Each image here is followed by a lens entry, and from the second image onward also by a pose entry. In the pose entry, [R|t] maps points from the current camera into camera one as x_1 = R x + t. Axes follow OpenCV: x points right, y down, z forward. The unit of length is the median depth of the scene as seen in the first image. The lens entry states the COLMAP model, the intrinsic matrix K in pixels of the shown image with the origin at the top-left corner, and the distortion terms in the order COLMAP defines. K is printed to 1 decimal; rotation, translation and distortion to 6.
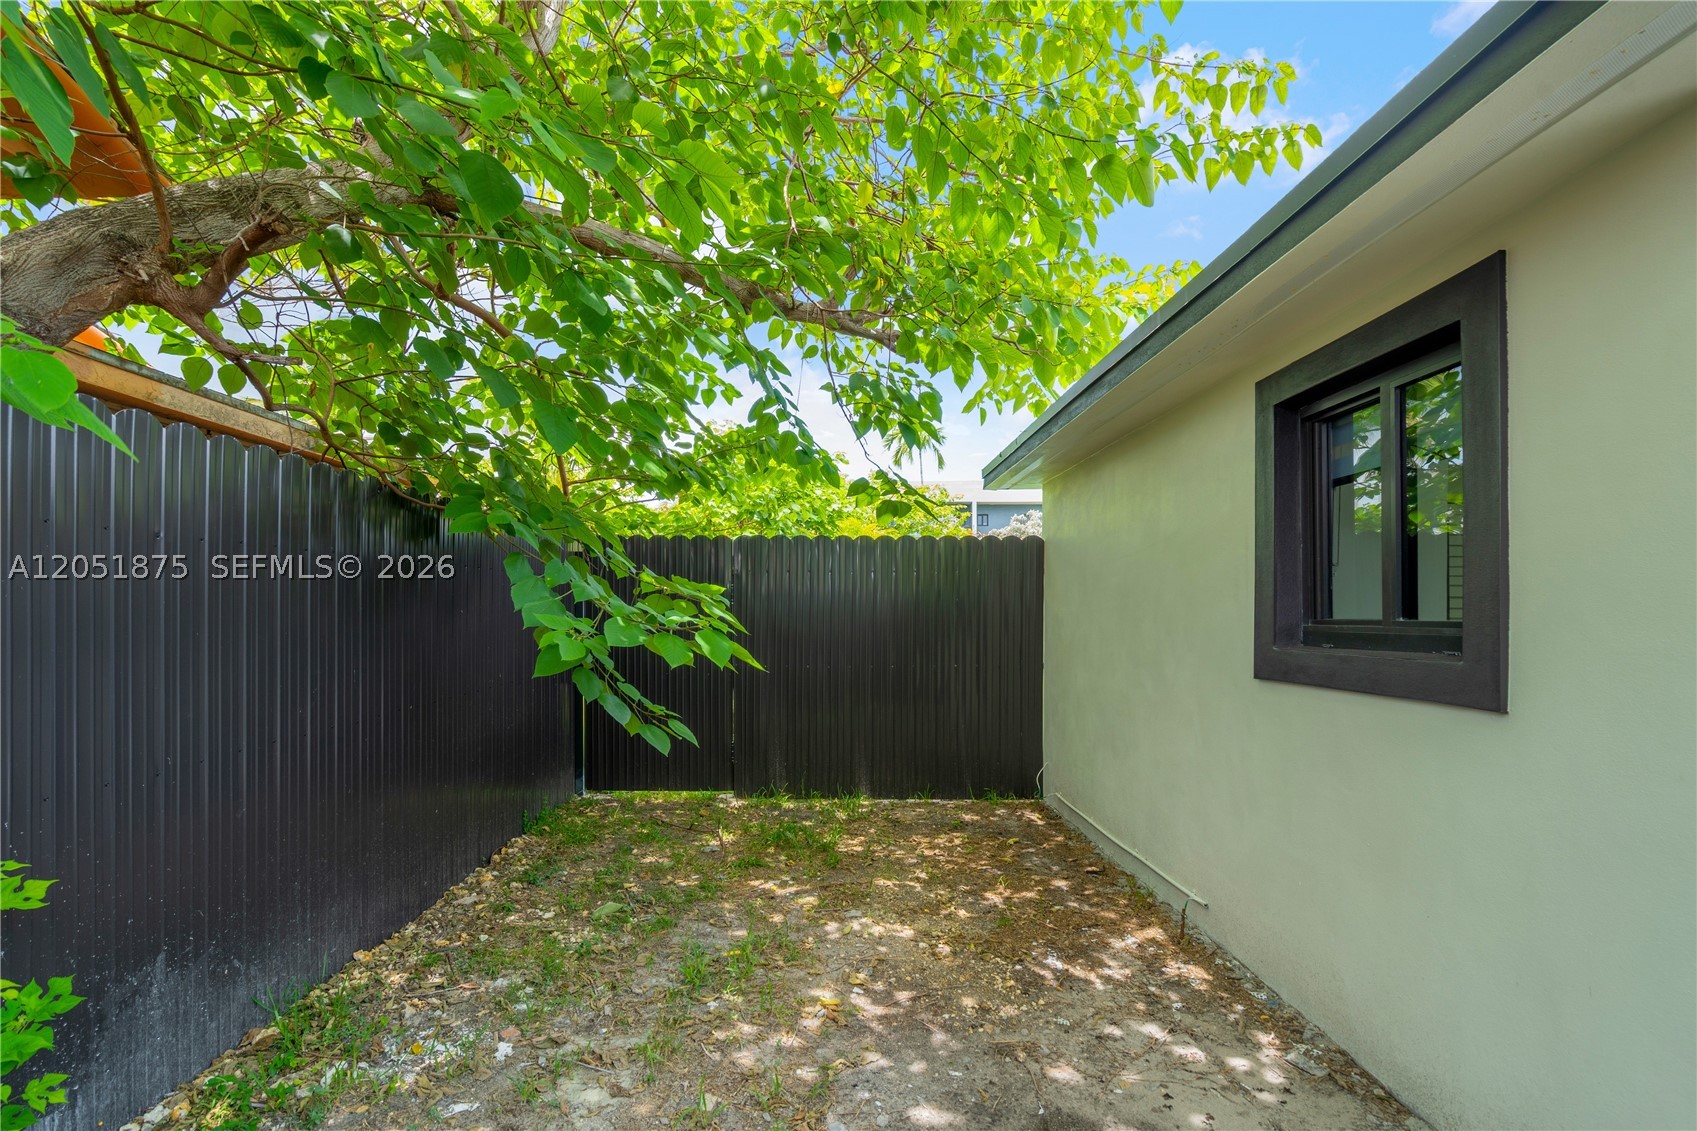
lens RADIAL K [[779.2, 0, 844.3], [0, 779.2, 612.7], [0, 0, 1]] dist [-0.001794, -0.000388]
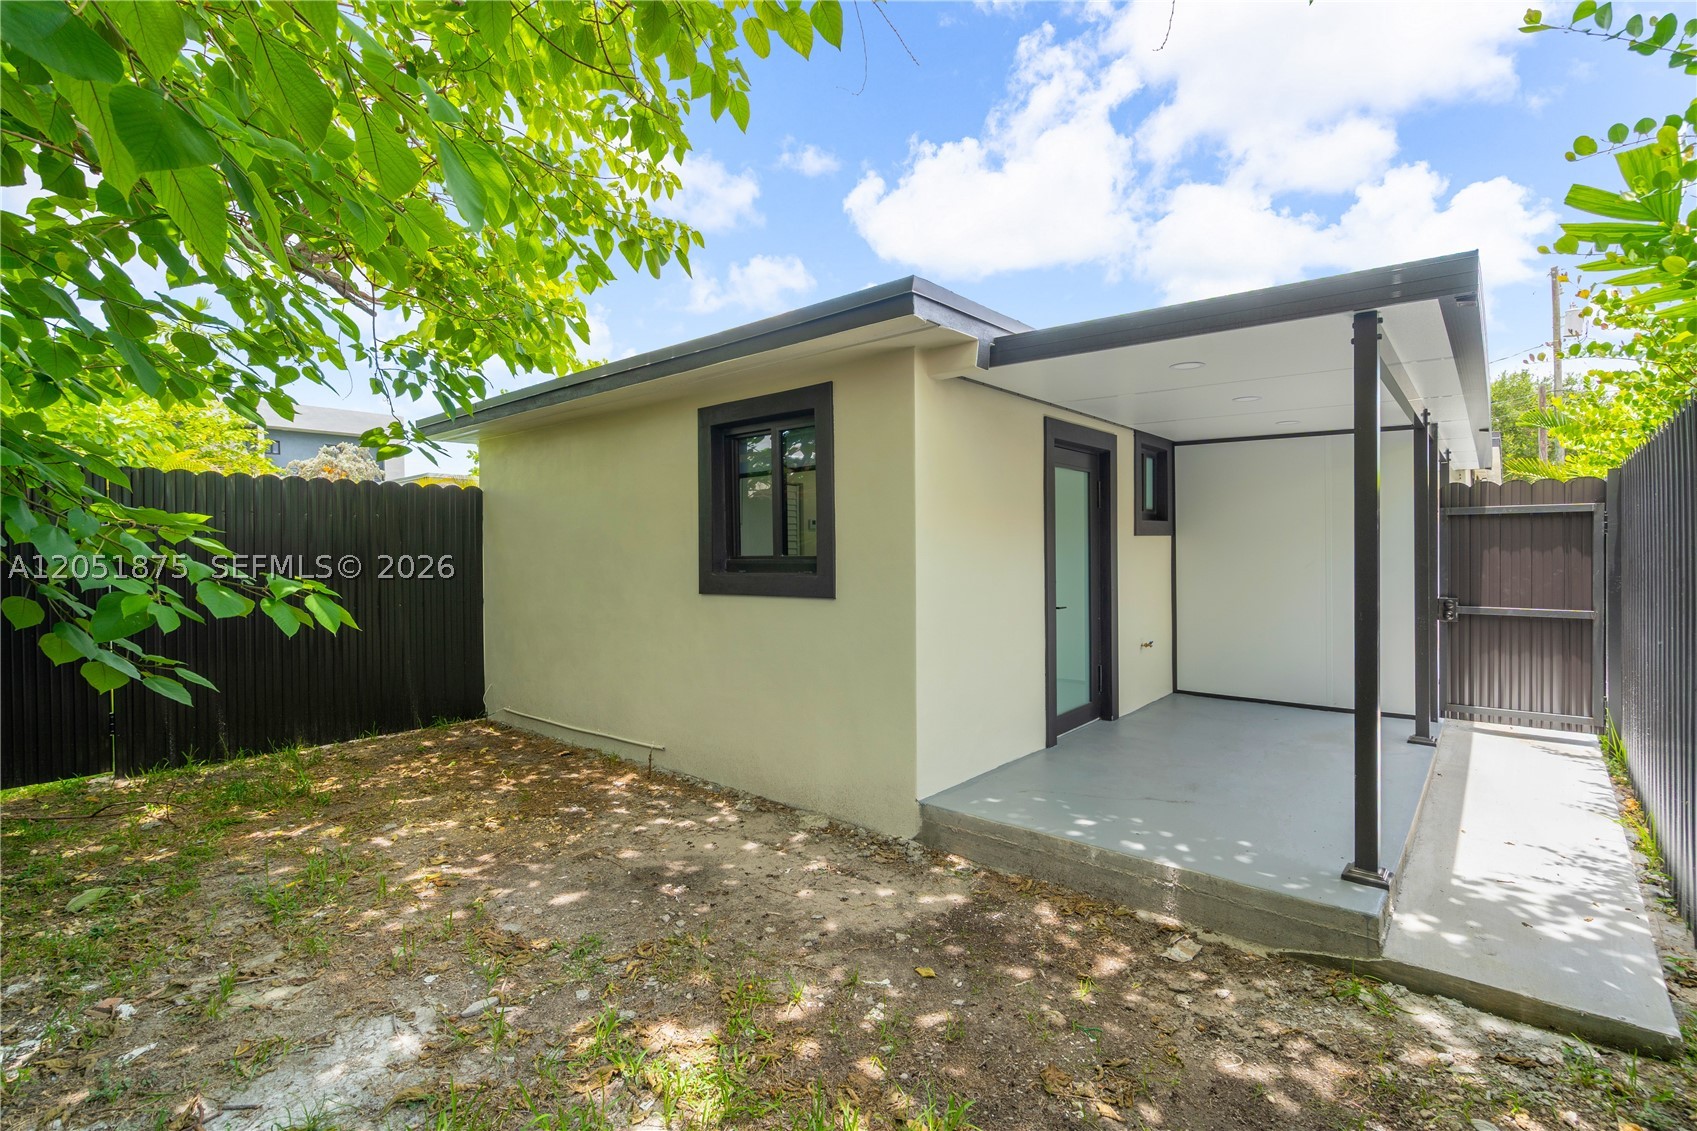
lens RADIAL K [[801.7, 0, 848.5], [0, 801.7, 565.5], [0, 0, 1]] dist [-0.000103, -0.000109]
pose [[0.640408, -0.022468, 0.767706, -0.547703], [0.011734, 0.999742, 0.019471, -0.001965], [-0.767945, -0.003461, 0.640506, -0.294237]]
